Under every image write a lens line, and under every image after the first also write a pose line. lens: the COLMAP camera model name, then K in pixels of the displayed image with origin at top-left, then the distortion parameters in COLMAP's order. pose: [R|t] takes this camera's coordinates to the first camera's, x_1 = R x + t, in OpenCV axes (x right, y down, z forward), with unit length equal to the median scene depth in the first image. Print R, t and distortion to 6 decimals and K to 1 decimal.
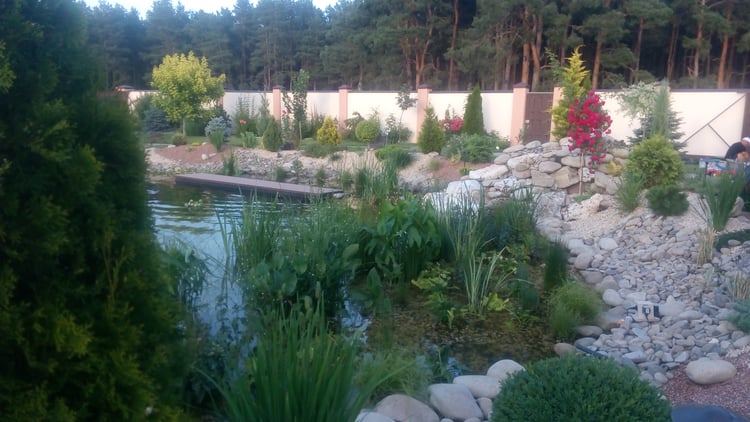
lens RADIAL K [[547.1, 0, 375.0], [0, 547.1, 211.0], [0, 0, 1]] dist [0.063143, -0.122445]
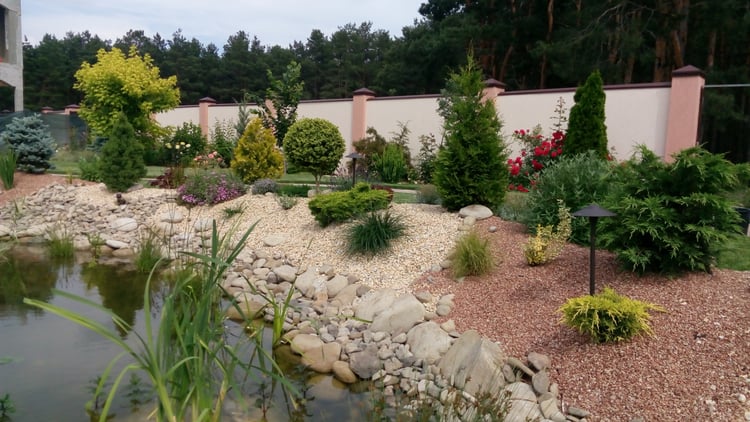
lens RADIAL K [[547.1, 0, 375.0], [0, 547.1, 211.0], [0, 0, 1]] dist [0.063143, -0.122445]
pose [[0.987398, 0.034338, -0.154484, 0.061444], [-0.046205, 0.996195, -0.073892, -0.049287], [0.151359, 0.080099, 0.985228, 0.423244]]
